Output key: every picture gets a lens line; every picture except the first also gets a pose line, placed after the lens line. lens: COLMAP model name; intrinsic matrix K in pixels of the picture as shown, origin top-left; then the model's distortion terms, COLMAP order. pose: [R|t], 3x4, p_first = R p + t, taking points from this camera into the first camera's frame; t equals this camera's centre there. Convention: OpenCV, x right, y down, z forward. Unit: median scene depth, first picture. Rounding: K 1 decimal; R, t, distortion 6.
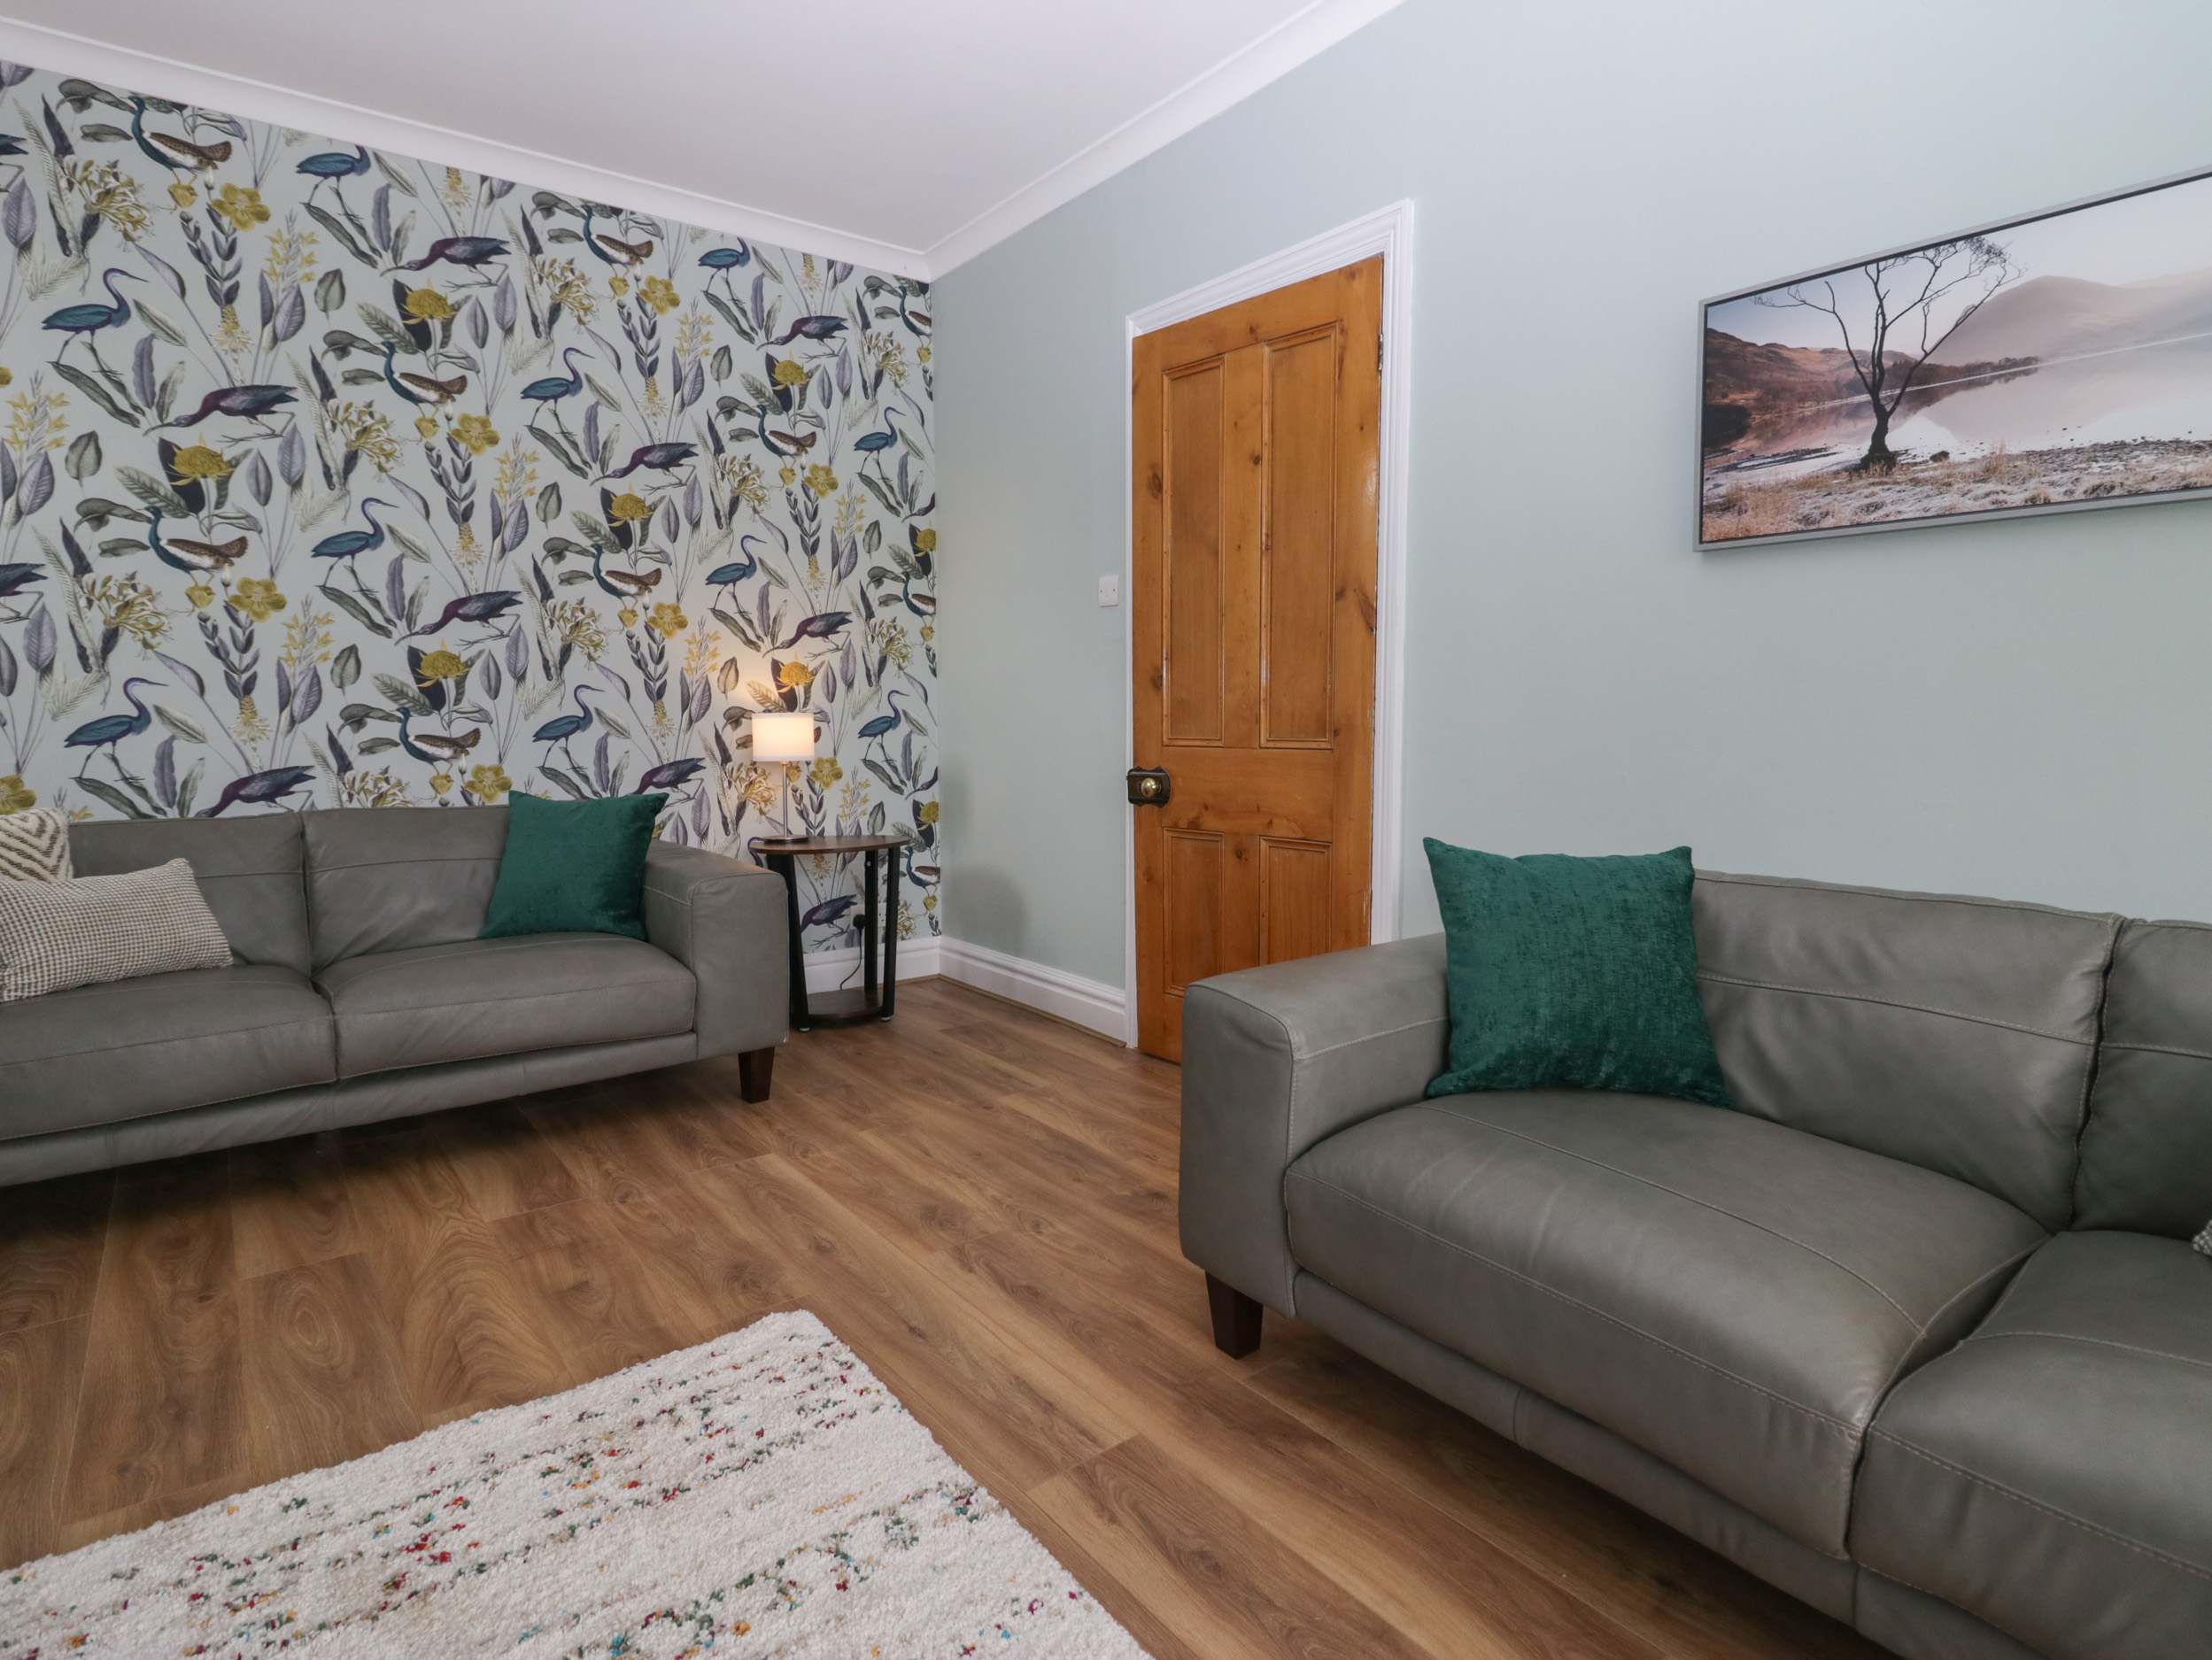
lens RADIAL K [[1149.1, 0, 1122.8], [0, 1149.1, 807.3], [0, 0, 1]] dist [0.001429, -0.013631]
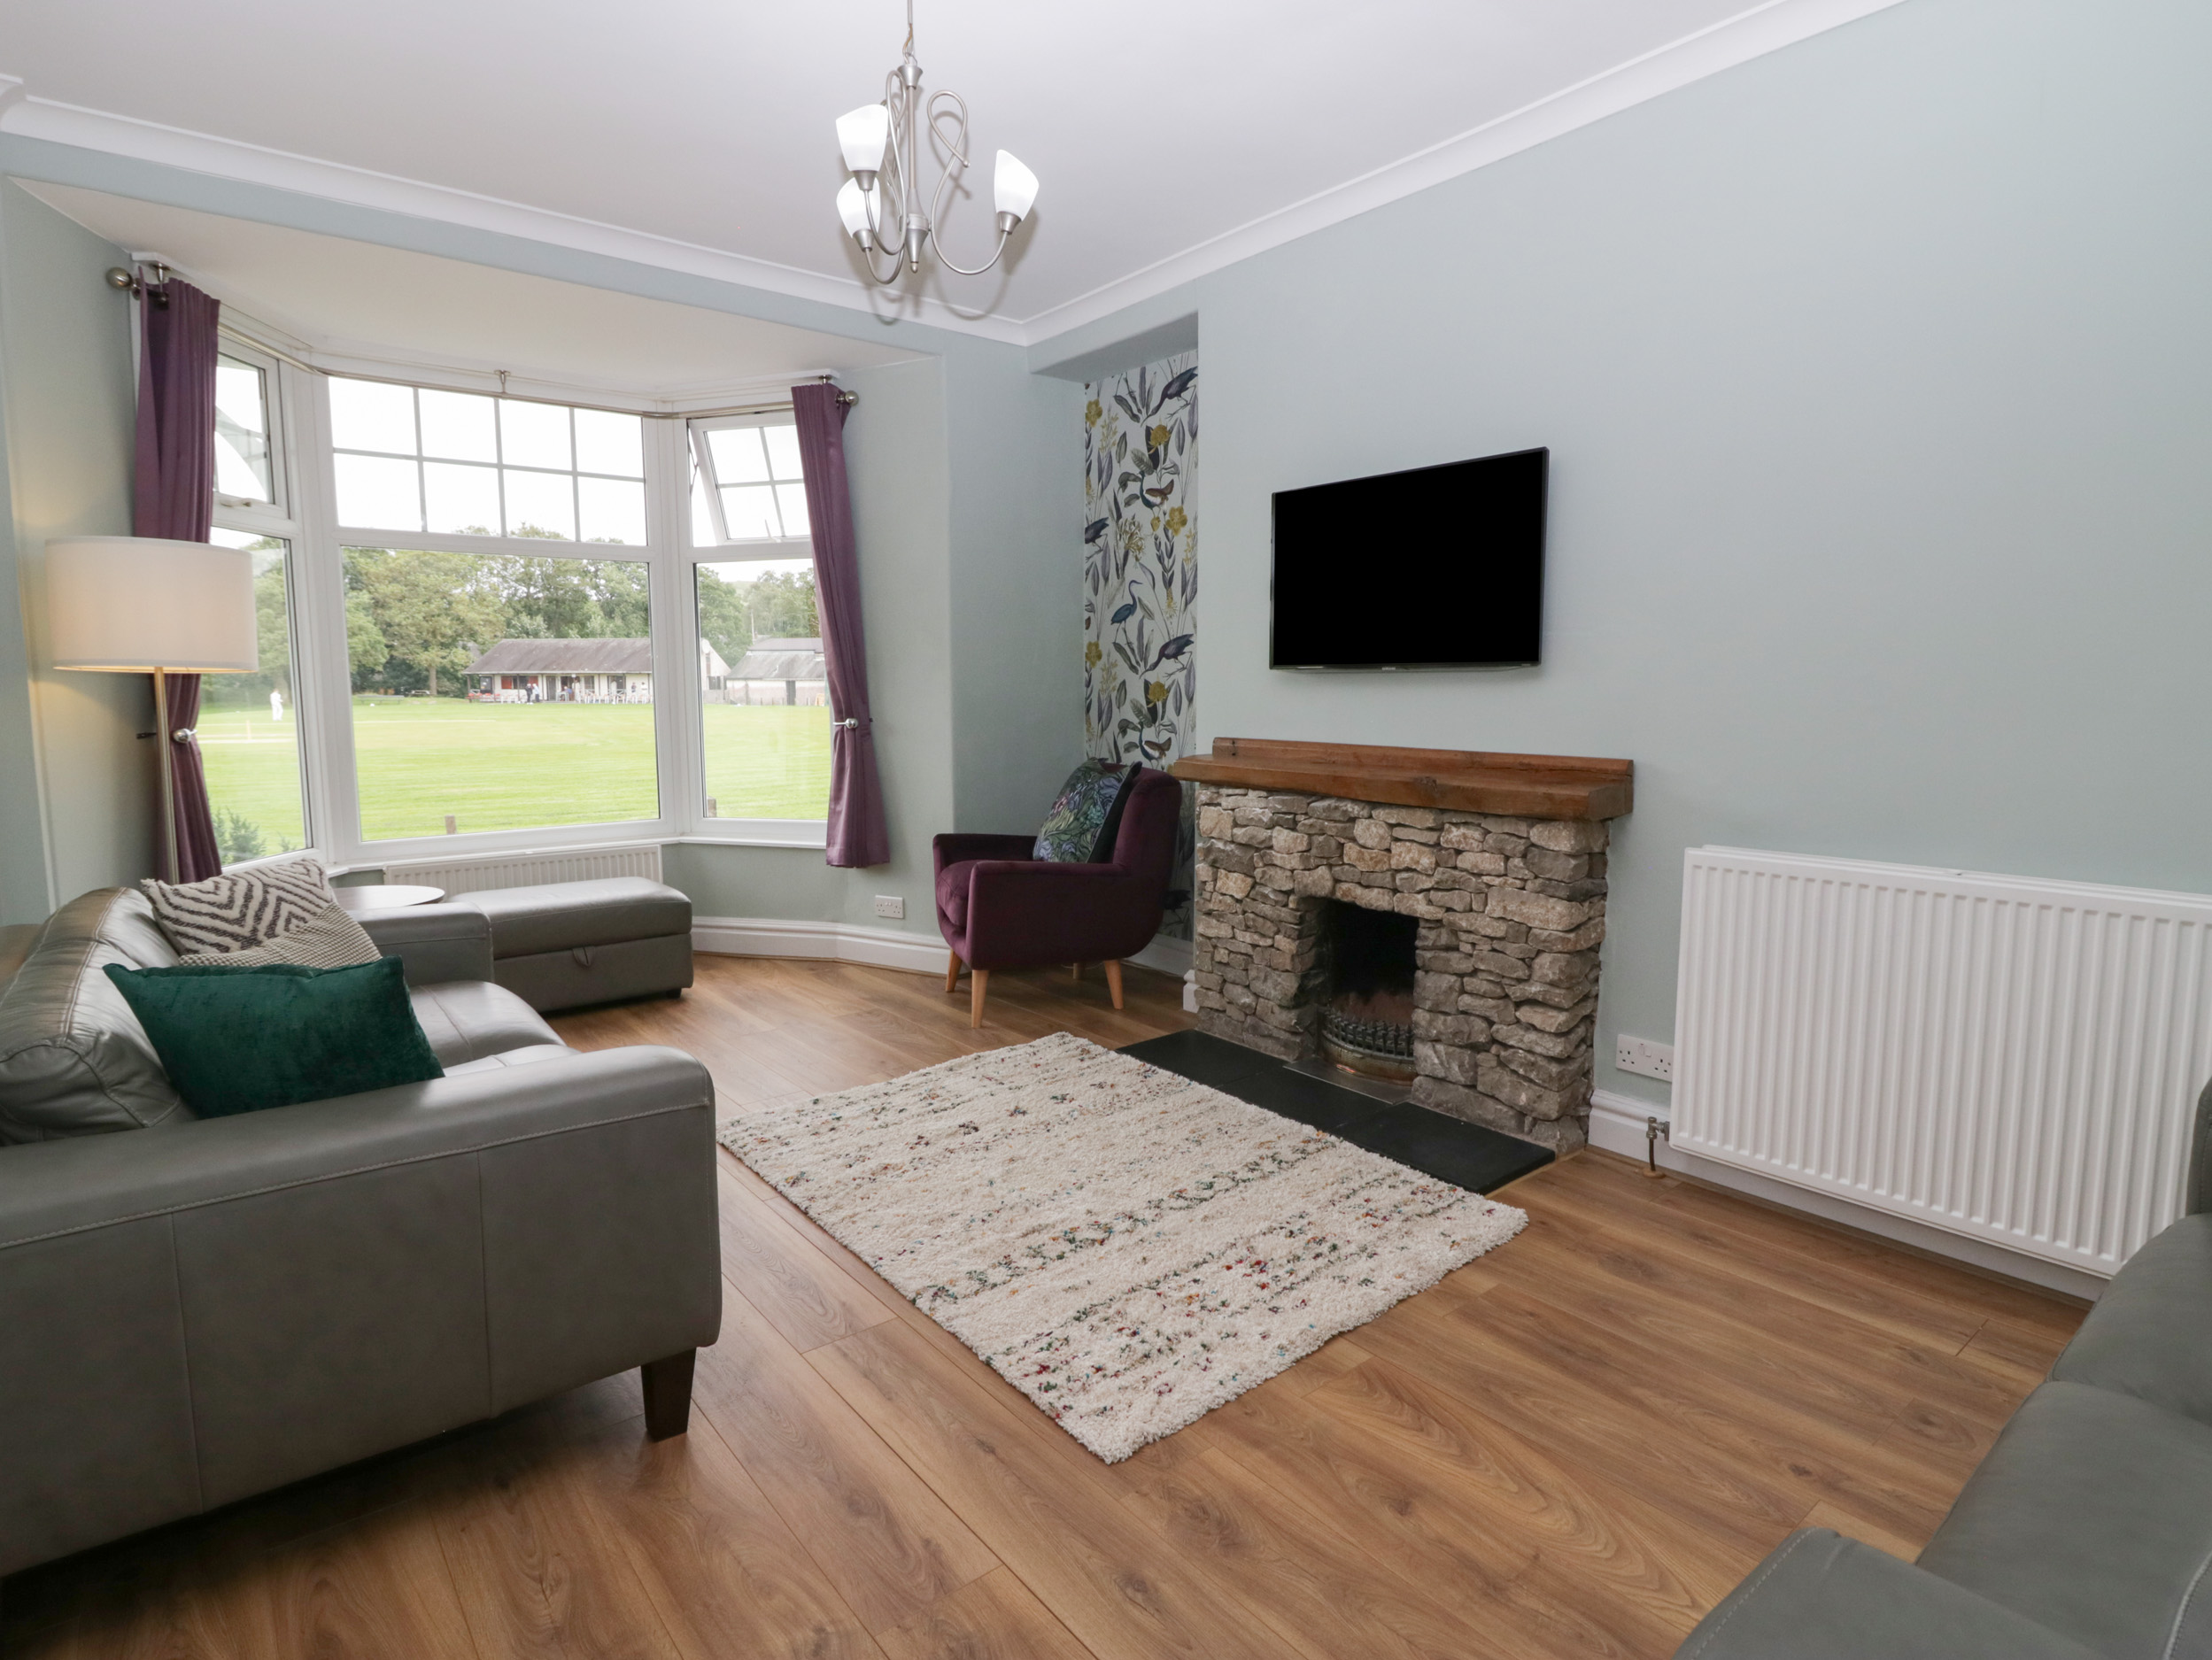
lens RADIAL K [[1194.5, 0, 1135.6], [0, 1194.5, 806.0], [0, 0, 1]] dist [0.005059, -0.010448]
pose [[-0.999822, 0.003365, -0.018566, -0.160754], [-0.000046, 0.983528, 0.180753, -0.142741], [0.018868, 0.180722, -0.983353, 1.058552]]
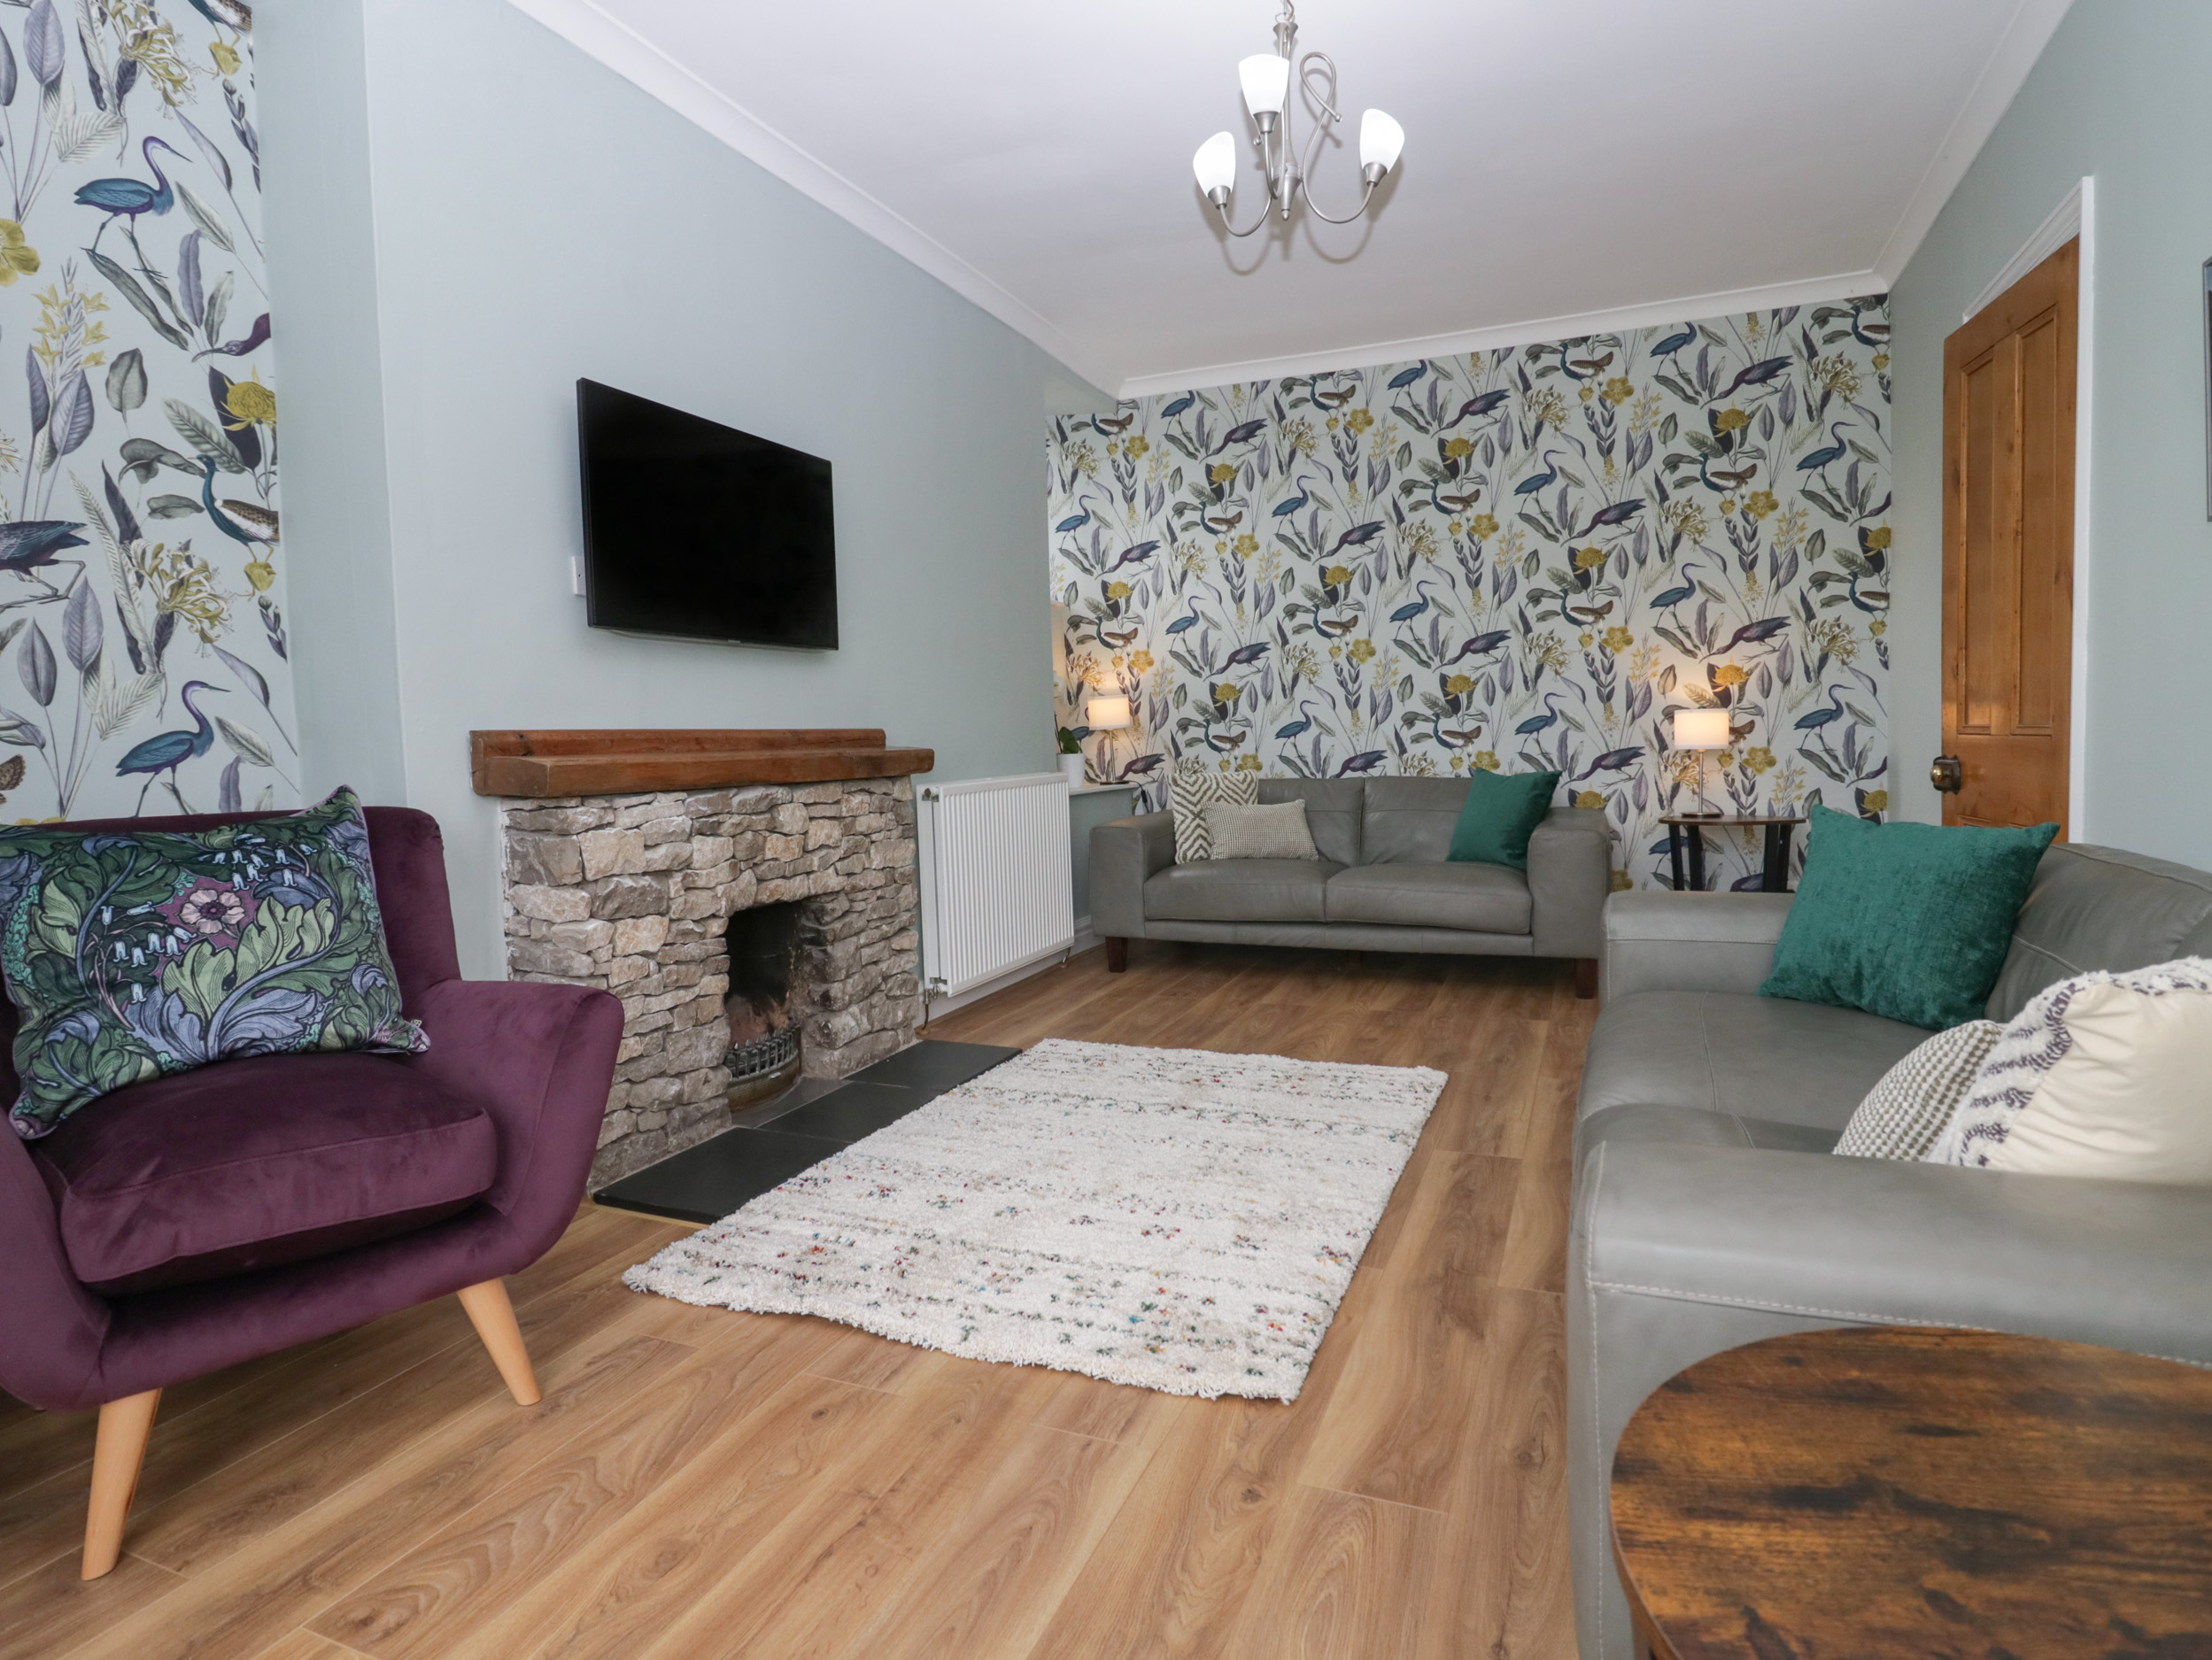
lens RADIAL K [[1194.5, 0, 1135.6], [0, 1194.5, 806.0], [0, 0, 1]] dist [0.005059, -0.010448]
pose [[0.502511, 0.043239, -0.863489, 0.557854], [-0.044381, 0.998722, 0.024183, 0.017027], [0.863431, 0.026170, 0.503788, -0.155059]]
